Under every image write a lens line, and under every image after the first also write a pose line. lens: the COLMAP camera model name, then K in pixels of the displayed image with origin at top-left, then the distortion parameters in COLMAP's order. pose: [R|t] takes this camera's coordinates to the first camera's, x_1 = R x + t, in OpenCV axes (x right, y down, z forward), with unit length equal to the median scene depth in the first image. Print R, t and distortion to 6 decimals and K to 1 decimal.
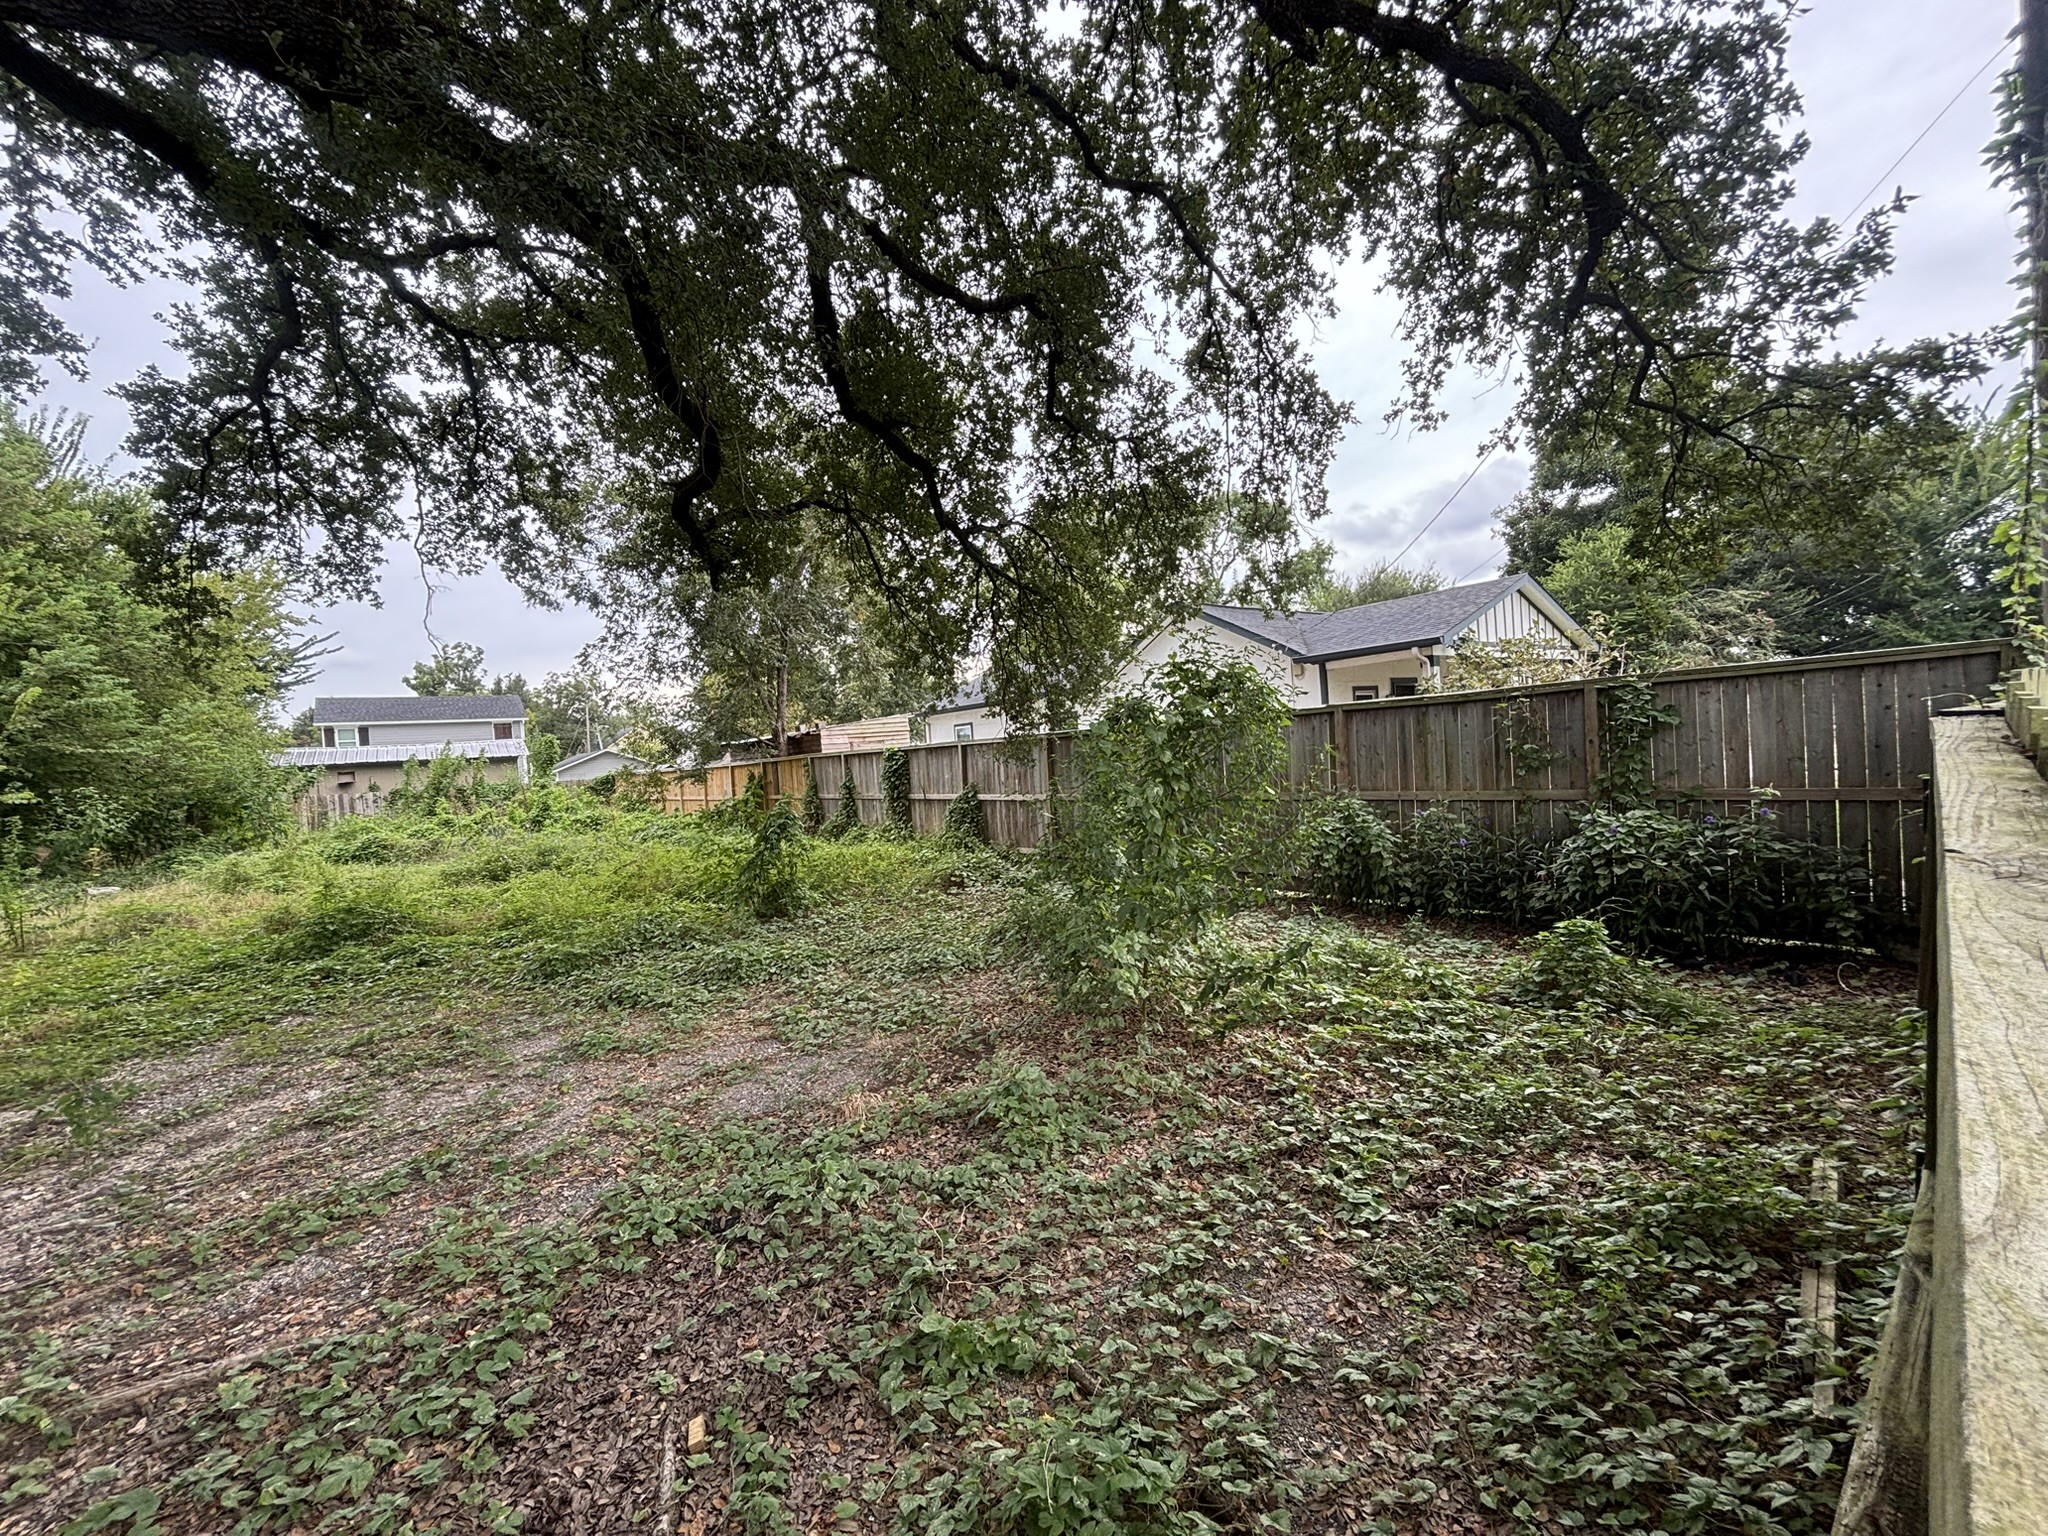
lens RADIAL K [[833.4, 0, 1017.3], [0, 833.4, 766.5], [0, 0, 1]] dist [0.000911, 0.000368]
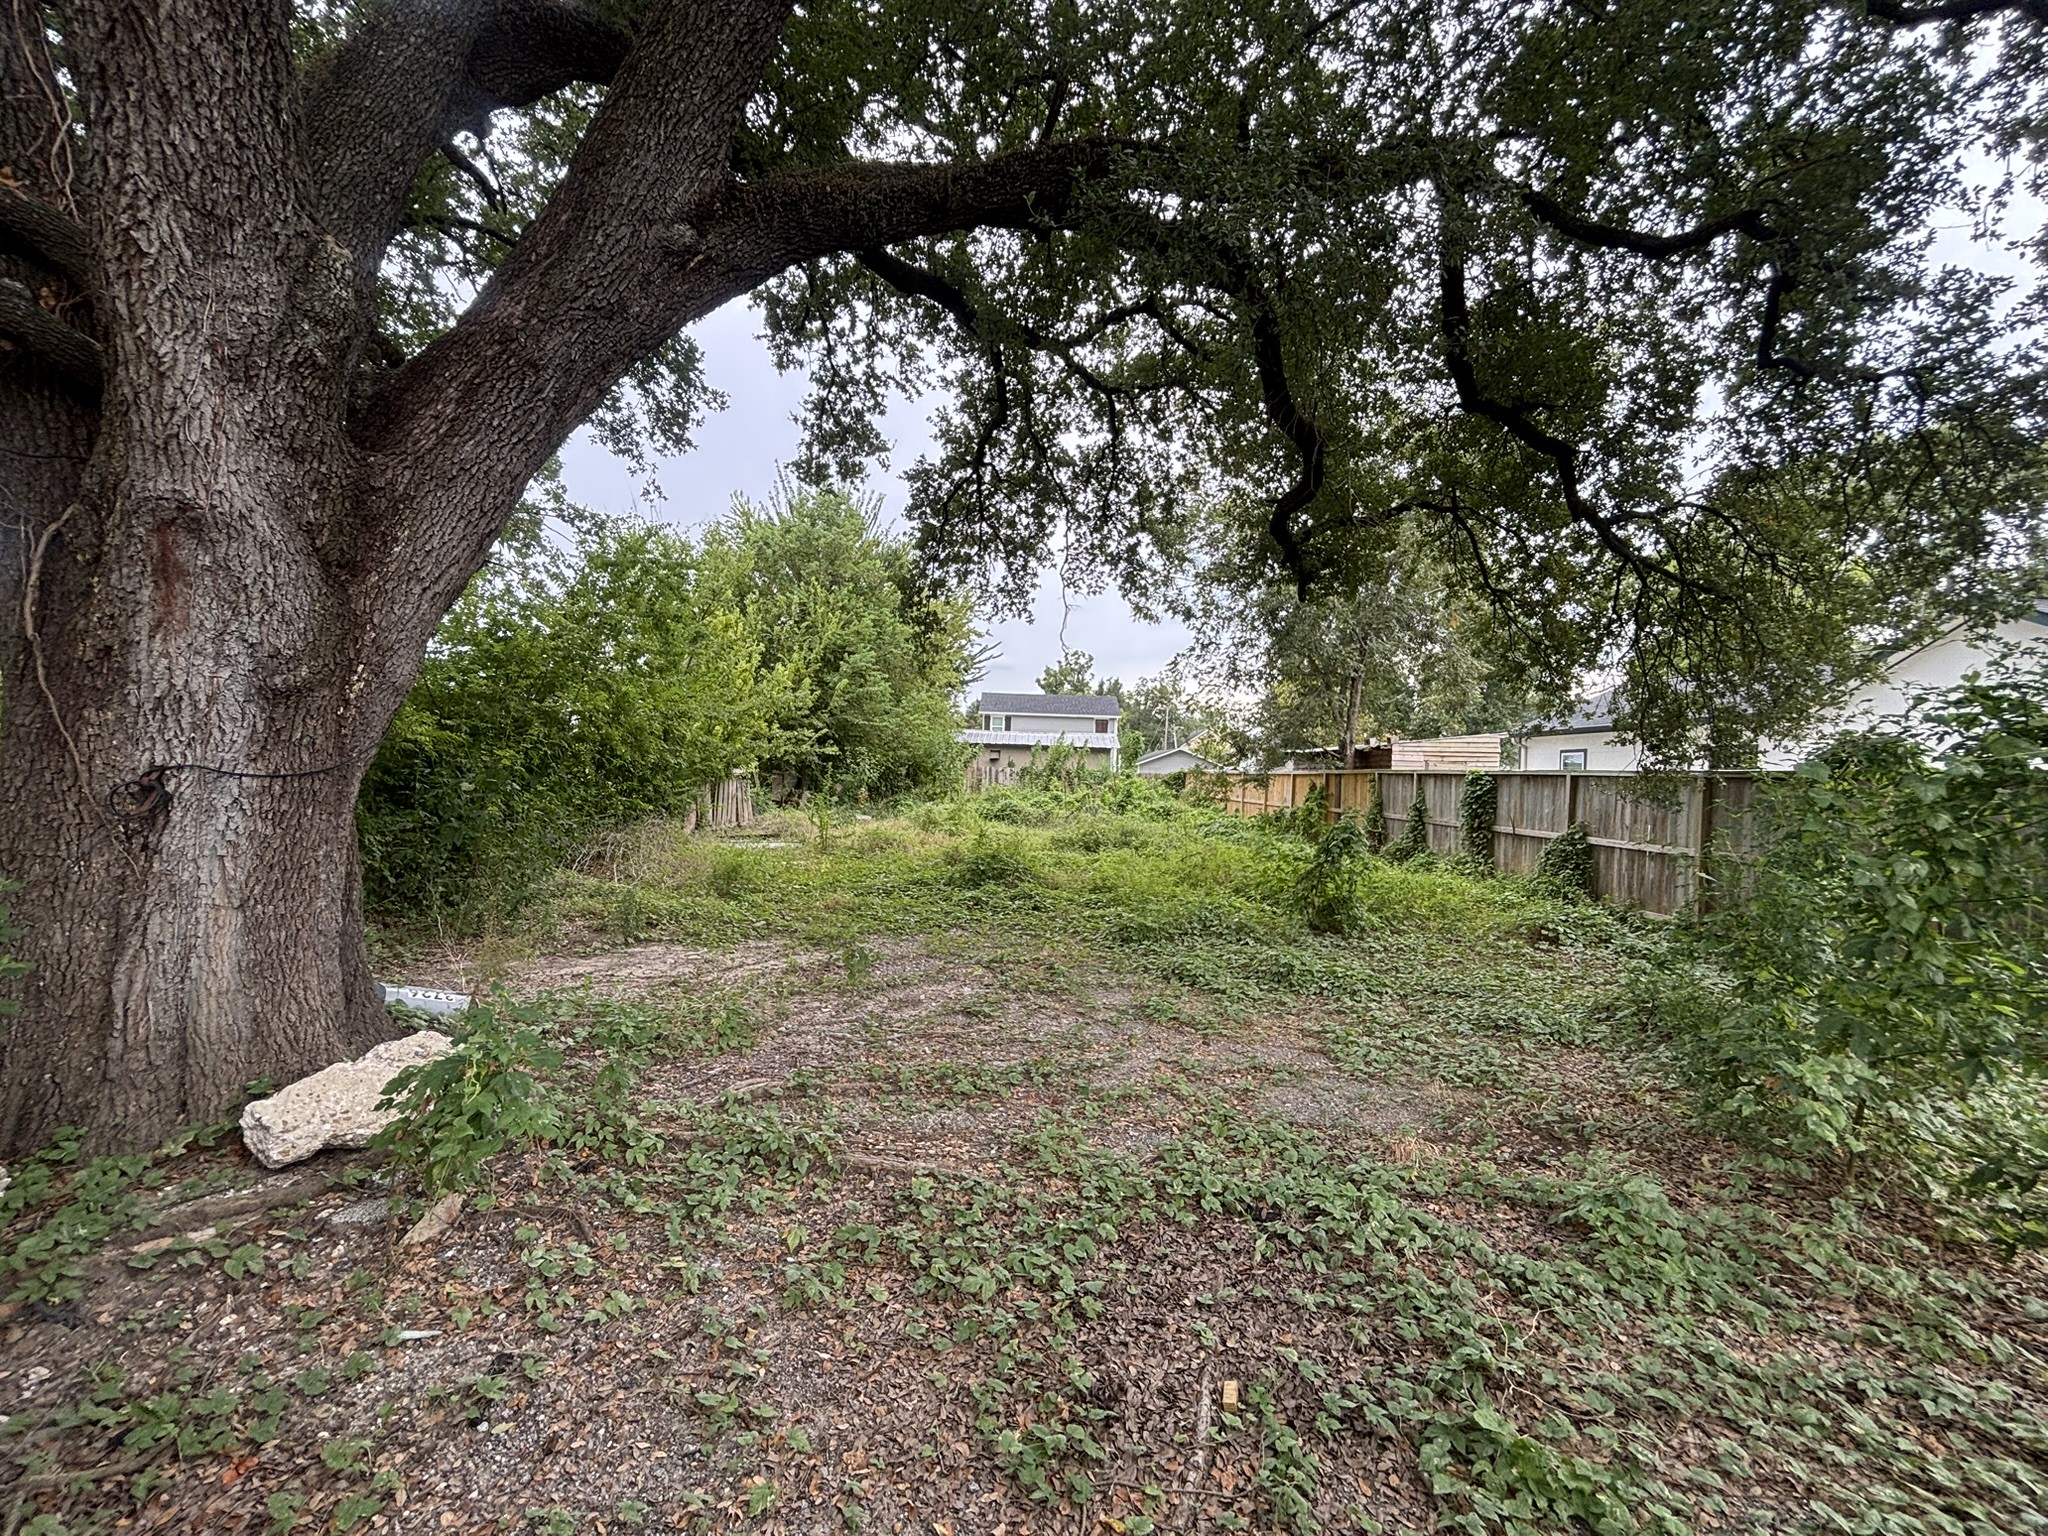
lens RADIAL K [[833.7, 0, 1017.5], [0, 833.7, 766.2], [0, 0, 1]] dist [0.000537, 0.000134]
pose [[0.792953, 0.090109, -0.602583, -0.007327], [-0.096672, 0.995082, 0.021590, 0.000649], [0.601565, 0.041133, 0.797764, -0.011173]]
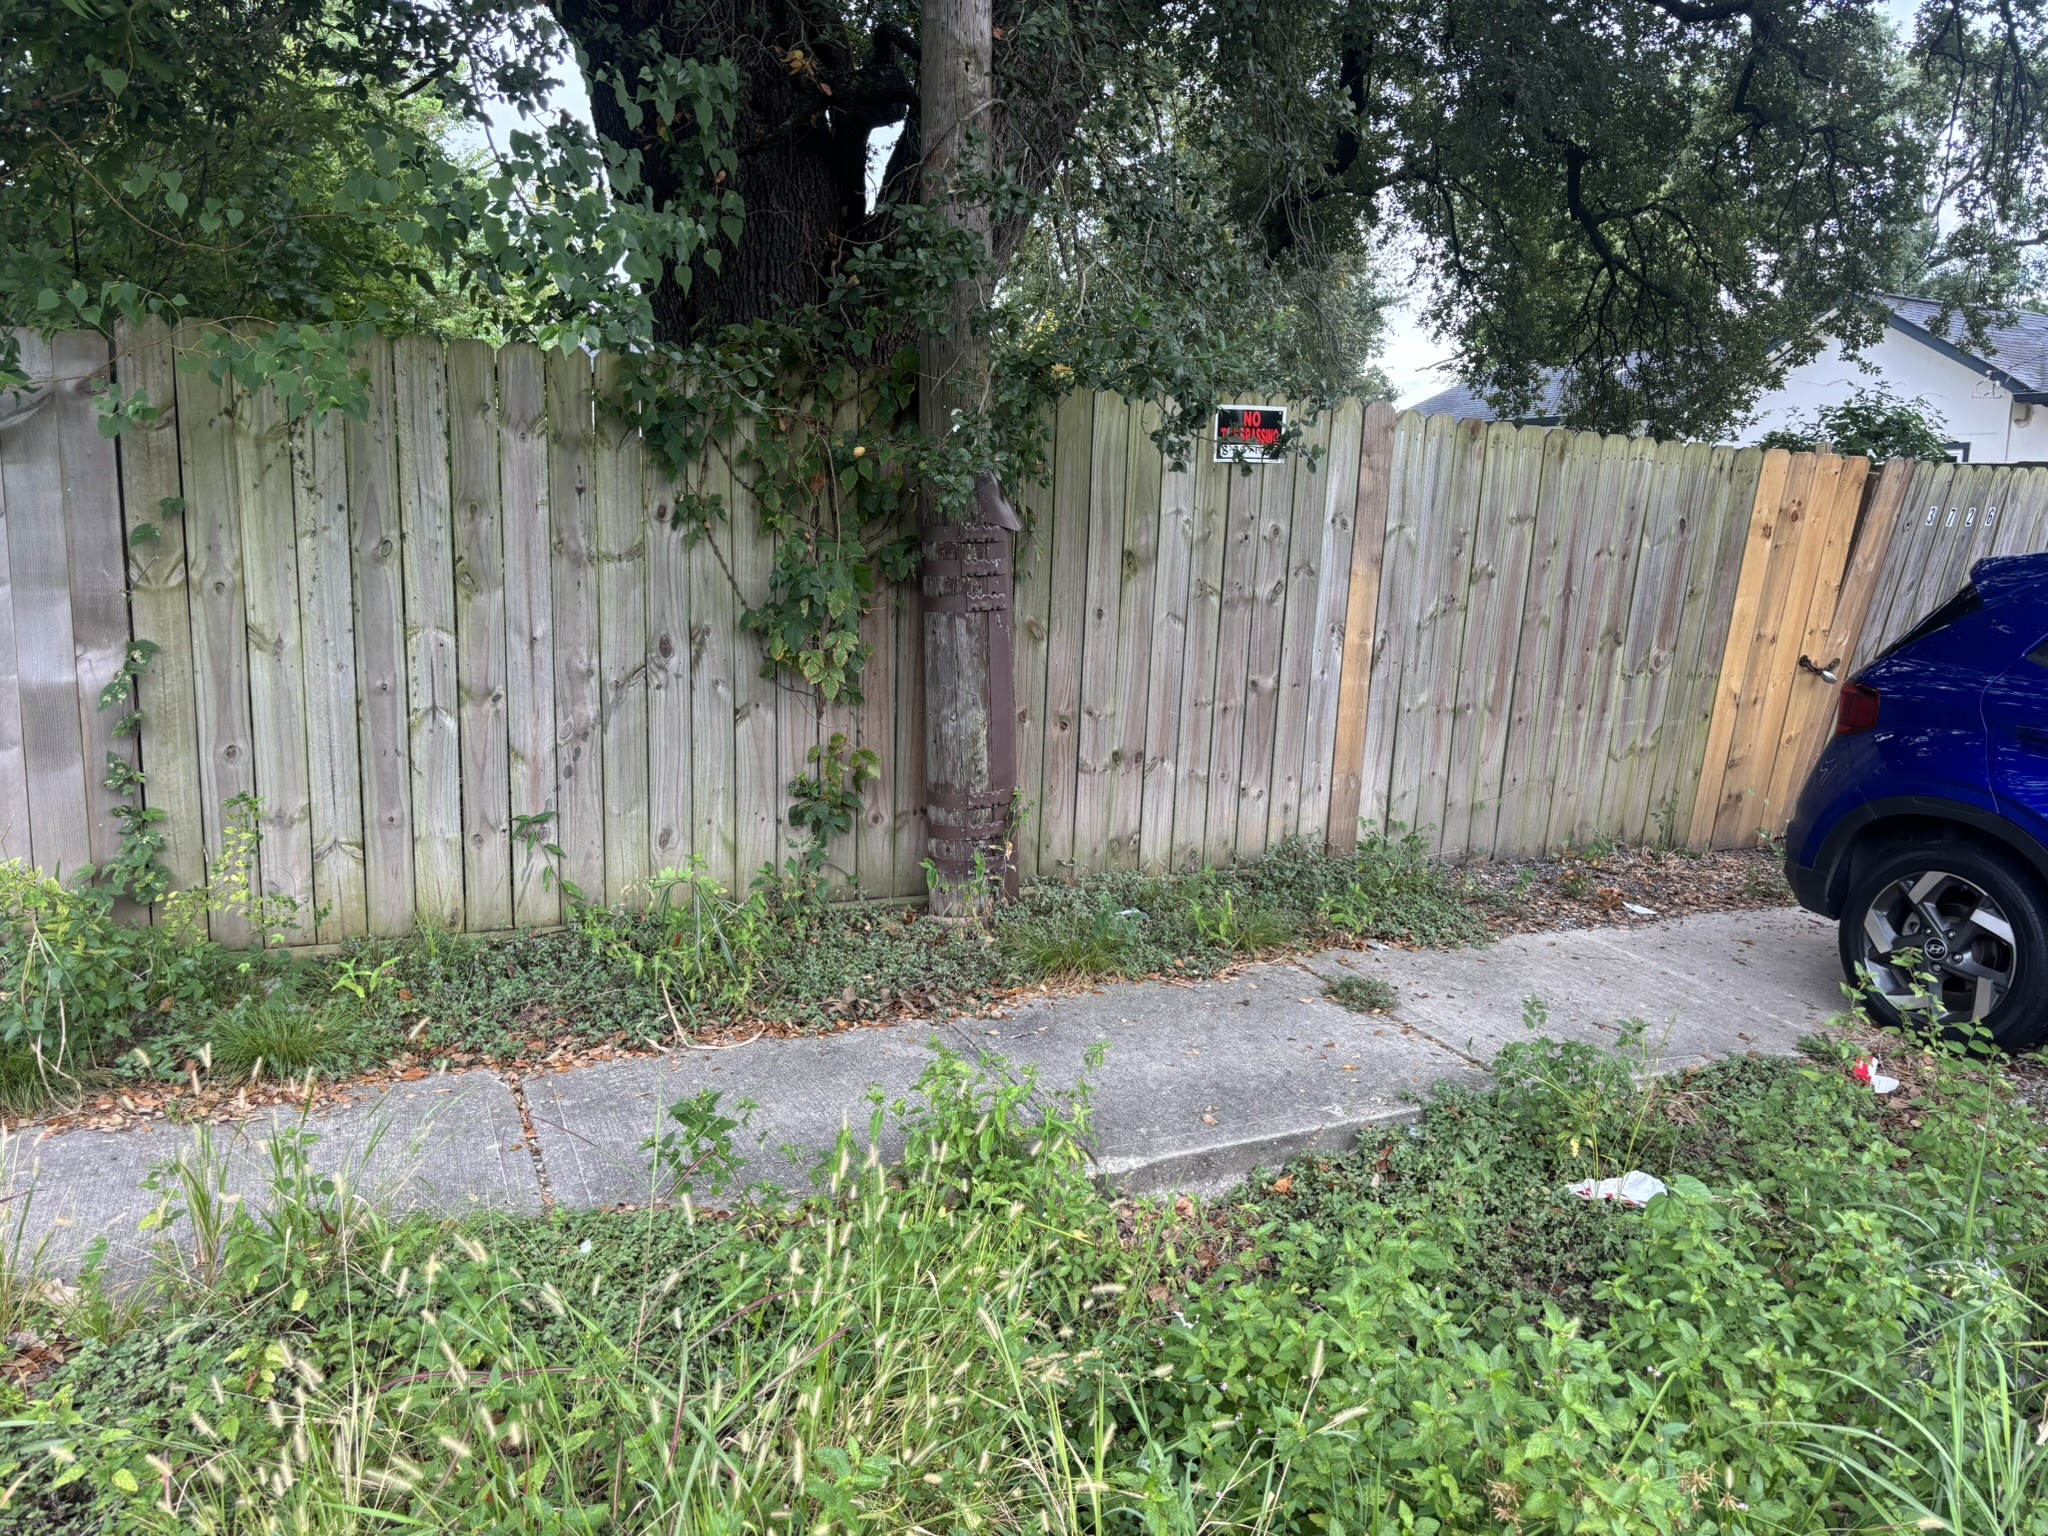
lens RADIAL K [[1531.9, 0, 1024.0], [0, 1531.9, 772.5], [0, 0, 1]] dist [0.008464, 0.000318]
pose [[0.961736, 0.136044, -0.237817, -0.172417], [-0.097186, 0.980961, 0.168140, 0.064890], [0.256163, -0.138594, 0.956646, -0.726822]]
